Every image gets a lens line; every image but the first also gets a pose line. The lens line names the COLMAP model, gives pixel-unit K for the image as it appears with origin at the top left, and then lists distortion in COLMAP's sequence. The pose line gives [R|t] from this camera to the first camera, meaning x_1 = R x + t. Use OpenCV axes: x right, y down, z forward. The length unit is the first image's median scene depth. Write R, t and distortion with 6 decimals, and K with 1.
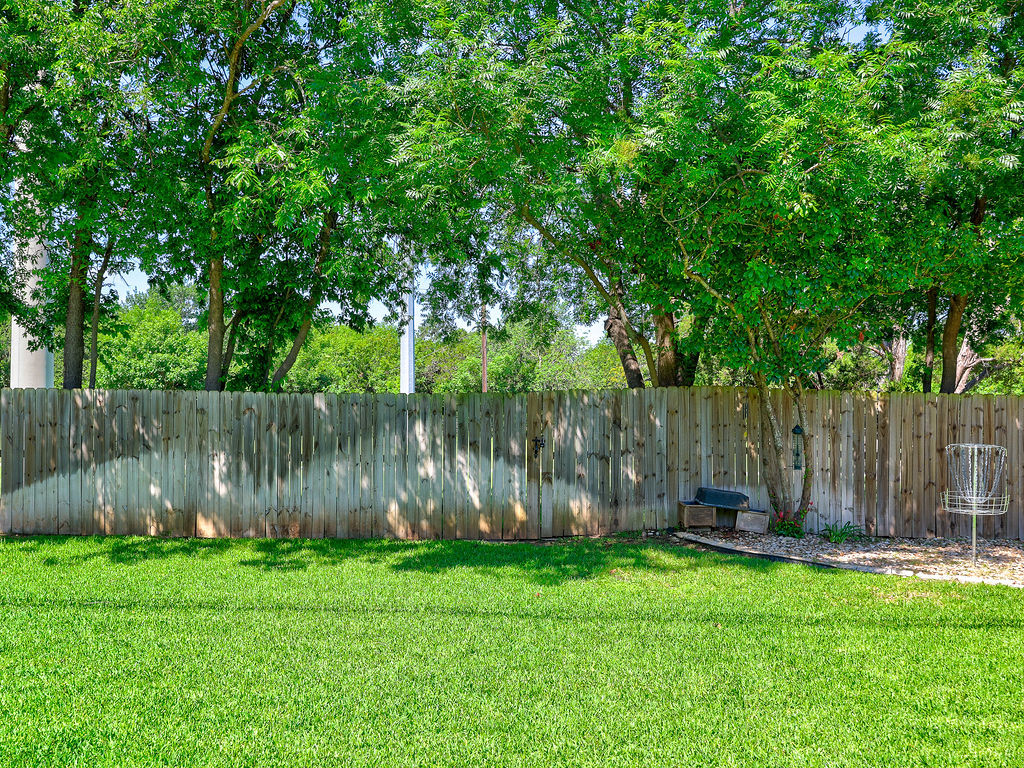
lens RADIAL K [[1005.1, 0, 516.8], [0, 1005.1, 384.3], [0, 0, 1]] dist [-0.081029, 0.000000]
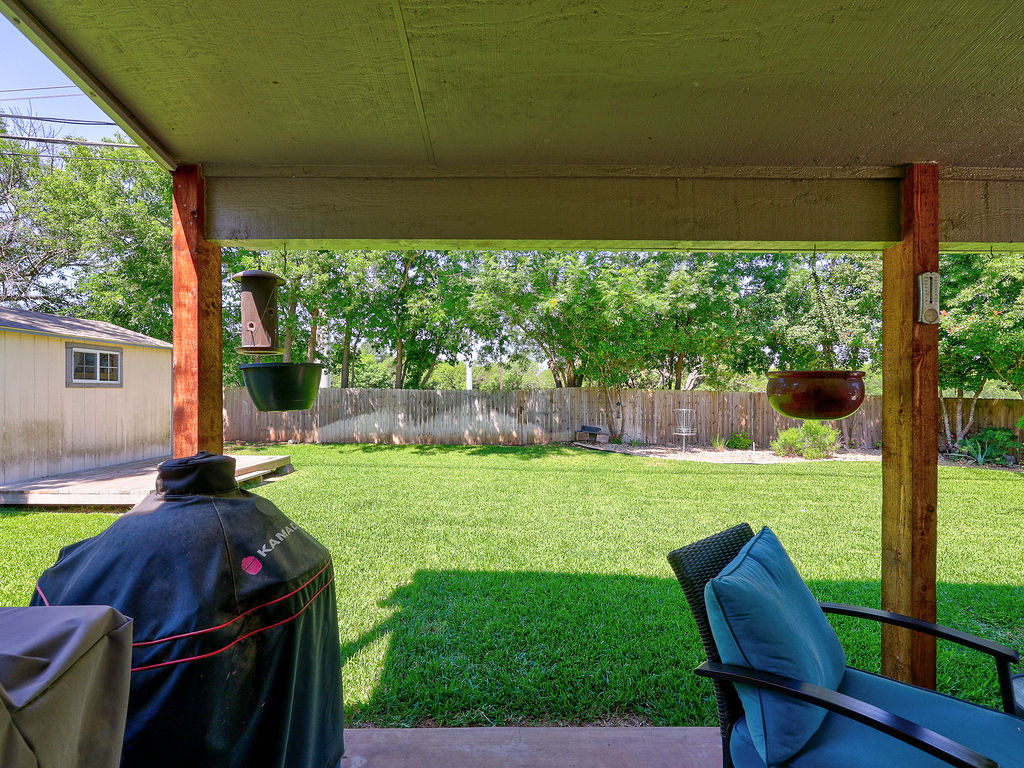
lens RADIAL K [[643.0, 0, 548.7], [0, 643.0, 377.6], [0, 0, 1]] dist [0.007336, 0.000211]
pose [[0.998894, 0.002079, 0.046982, 0.013154], [-0.002088, 0.999998, 0.000154, -0.024266], [-0.046982, -0.000252, 0.998896, -0.728193]]
